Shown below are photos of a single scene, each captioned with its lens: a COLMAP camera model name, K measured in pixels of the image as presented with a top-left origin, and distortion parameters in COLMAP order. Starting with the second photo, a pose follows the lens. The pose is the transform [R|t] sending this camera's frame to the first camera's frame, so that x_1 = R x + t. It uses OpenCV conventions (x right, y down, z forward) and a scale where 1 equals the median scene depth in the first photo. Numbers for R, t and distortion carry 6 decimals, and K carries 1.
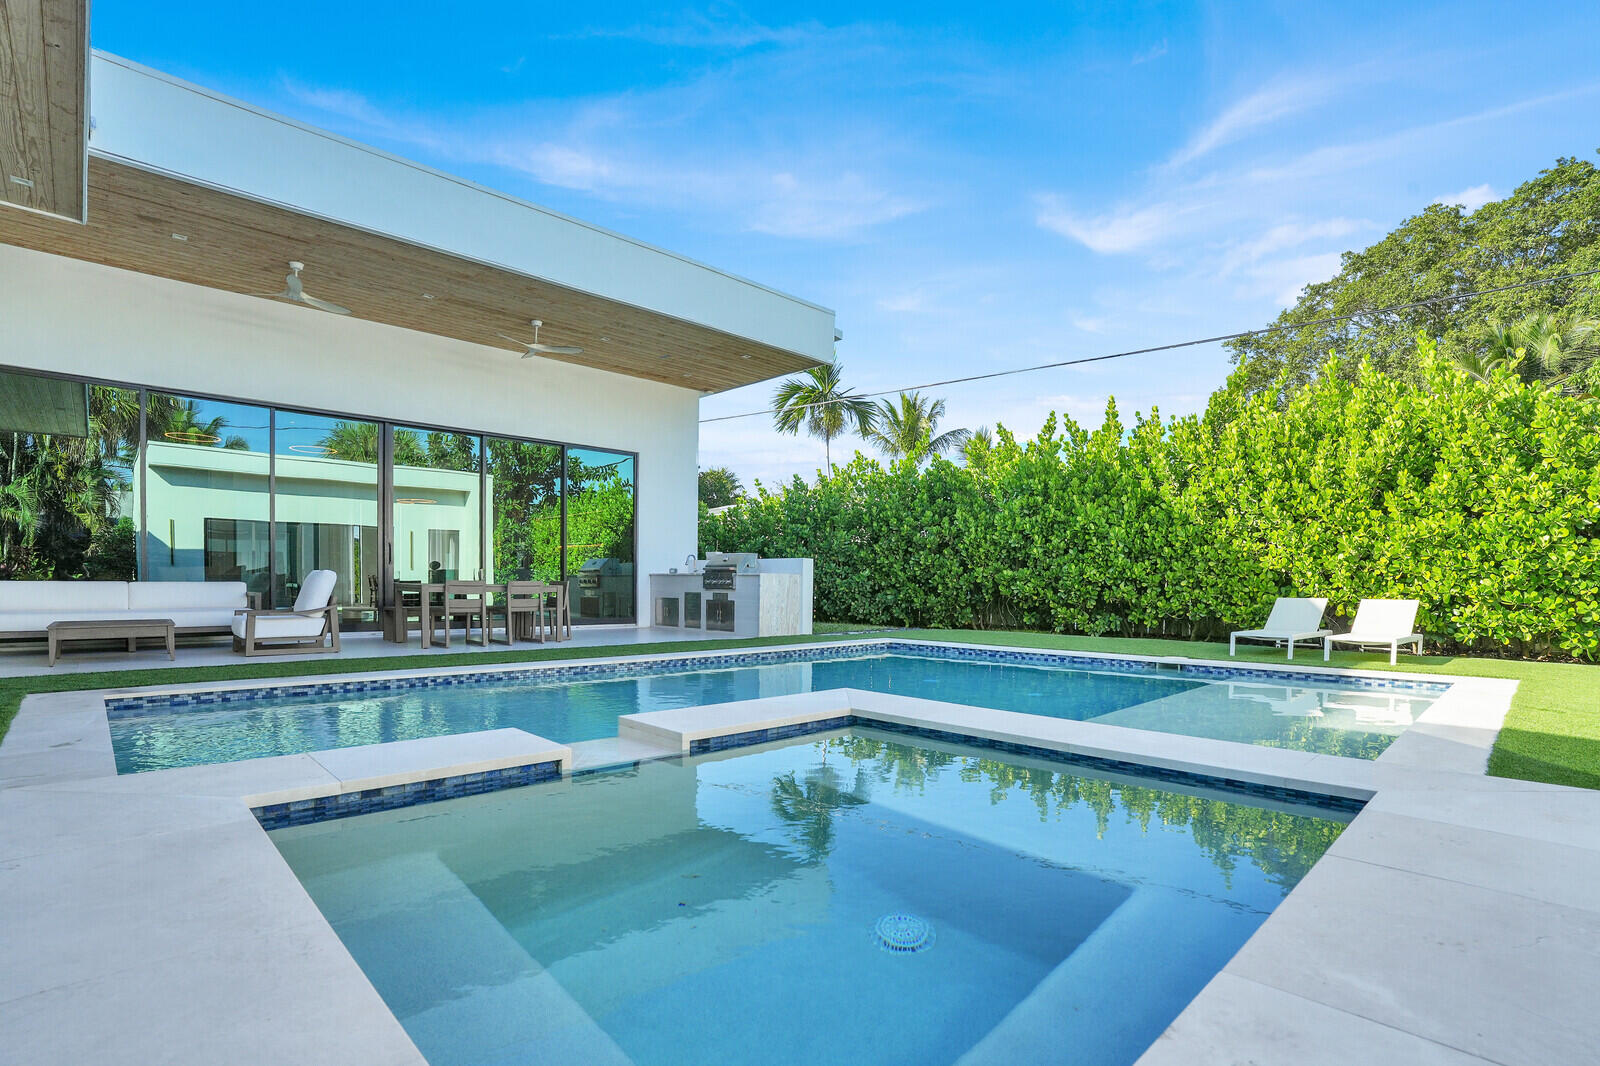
lens RADIAL K [[797.5, 0, 783.7], [0, 797.5, 584.7], [0, 0, 1]] dist [-0.048214, 0.016860]
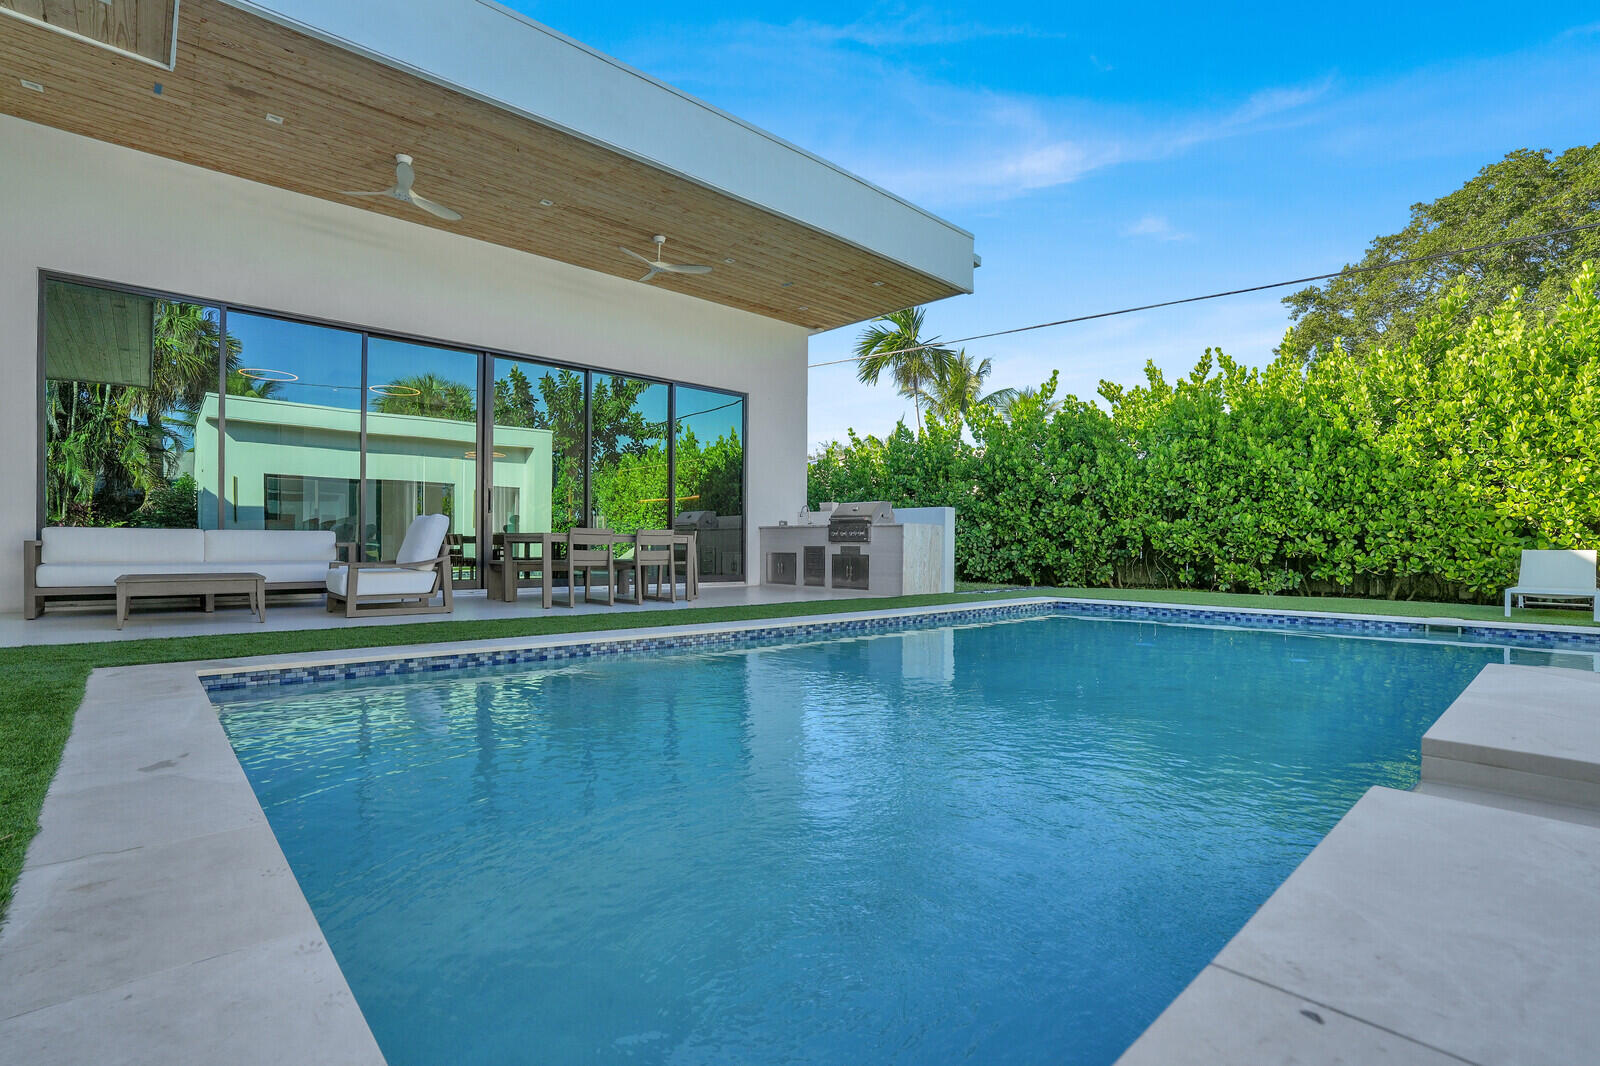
lens RADIAL K [[775.0, 0, 784.6], [0, 775.0, 536.3], [0, 0, 1]] dist [-0.054471, 0.018835]
pose [[0.999741, -0.000479, -0.022738, -0.142542], [0.000140, 0.999889, -0.014907, 0.012422], [0.022743, 0.014900, 0.999630, 0.140199]]
